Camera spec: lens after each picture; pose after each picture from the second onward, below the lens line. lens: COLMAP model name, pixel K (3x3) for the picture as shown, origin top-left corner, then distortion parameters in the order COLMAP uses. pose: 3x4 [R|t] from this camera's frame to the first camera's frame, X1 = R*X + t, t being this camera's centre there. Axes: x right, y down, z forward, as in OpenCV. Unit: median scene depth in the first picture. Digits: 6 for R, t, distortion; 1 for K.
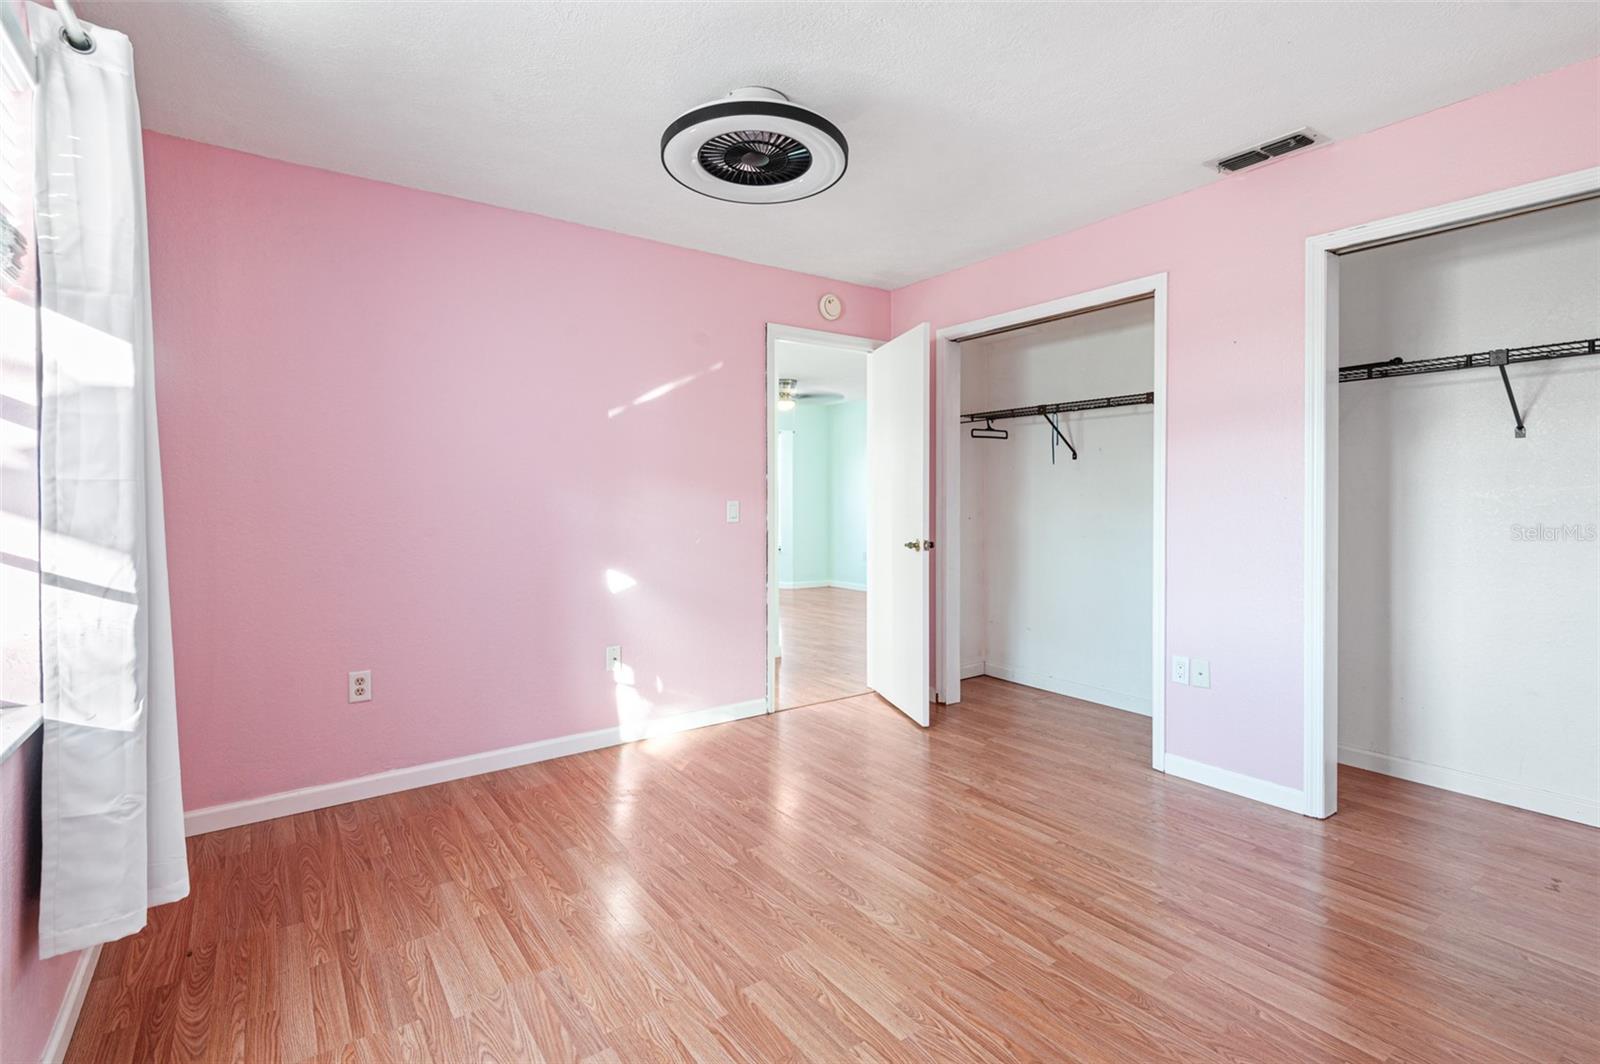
lens RADIAL K [[752.5, 0, 803.9], [0, 752.5, 490.8], [0, 0, 1]] dist [0.026980, -0.022544]
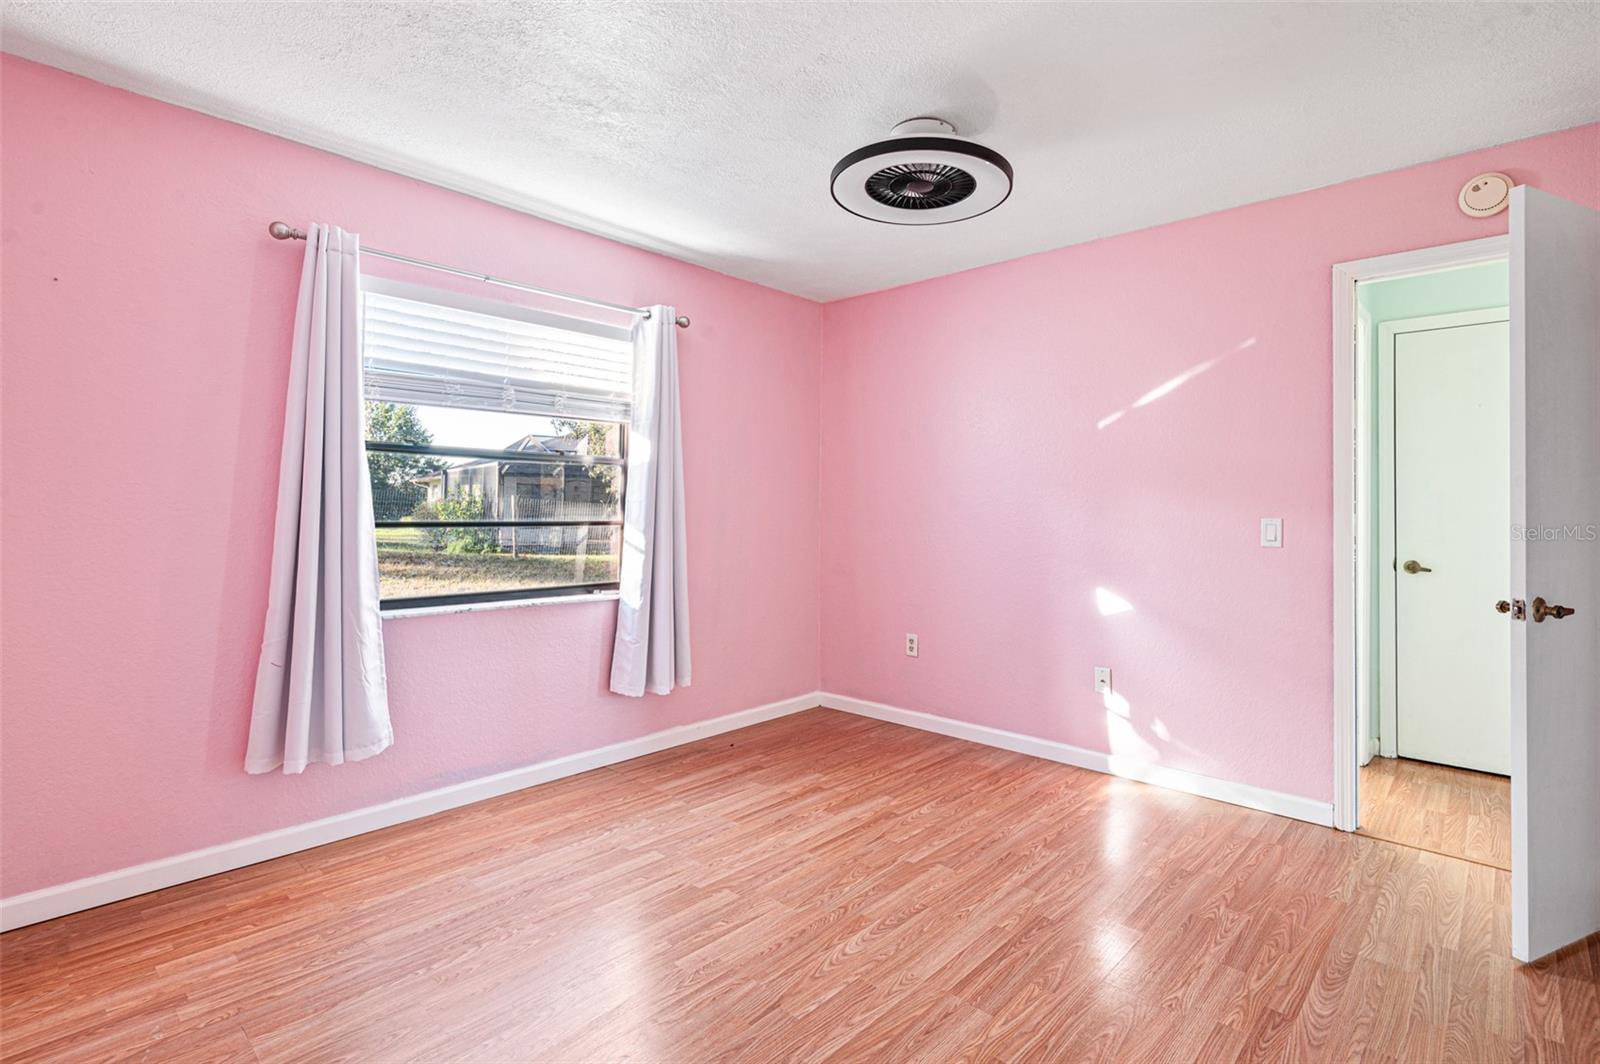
lens RADIAL K [[766.3, 0, 804.1], [0, 766.3, 477.8], [0, 0, 1]] dist [0.010196, -0.001404]
pose [[0.187298, -0.035328, -0.981668, 0.969120], [0.001579, 0.999363, -0.035663, 0.000502], [0.982302, 0.005129, 0.187234, 0.675788]]
